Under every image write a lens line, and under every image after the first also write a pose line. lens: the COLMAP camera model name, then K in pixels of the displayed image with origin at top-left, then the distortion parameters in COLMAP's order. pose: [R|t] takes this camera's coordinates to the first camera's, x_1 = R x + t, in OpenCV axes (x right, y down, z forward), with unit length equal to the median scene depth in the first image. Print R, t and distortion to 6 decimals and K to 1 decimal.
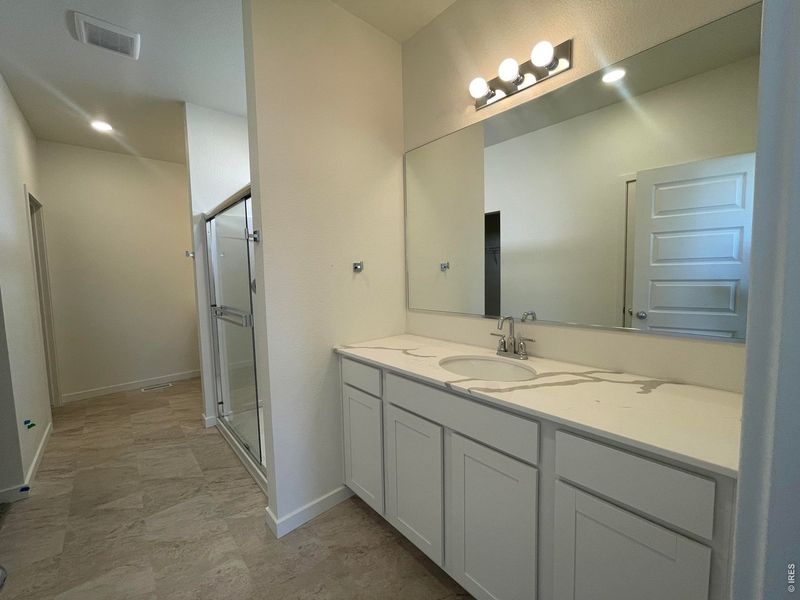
lens RADIAL K [[323.2, 0, 403.7], [0, 323.2, 295.9], [0, 0, 1]] dist [0.000151, -0.000519]
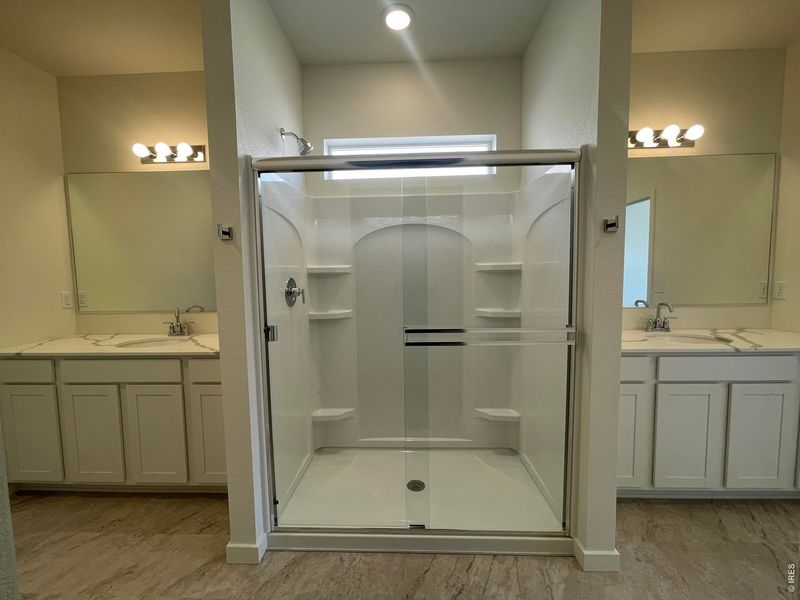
lens RADIAL K [[323.2, 0, 403.7], [0, 323.2, 295.9], [0, 0, 1]] dist [0.000151, -0.000519]
pose [[0.688305, -0.047155, 0.723887, -0.030127], [0.049979, 0.998596, 0.017527, 0.030245], [-0.723697, 0.024115, 0.689696, -0.854695]]
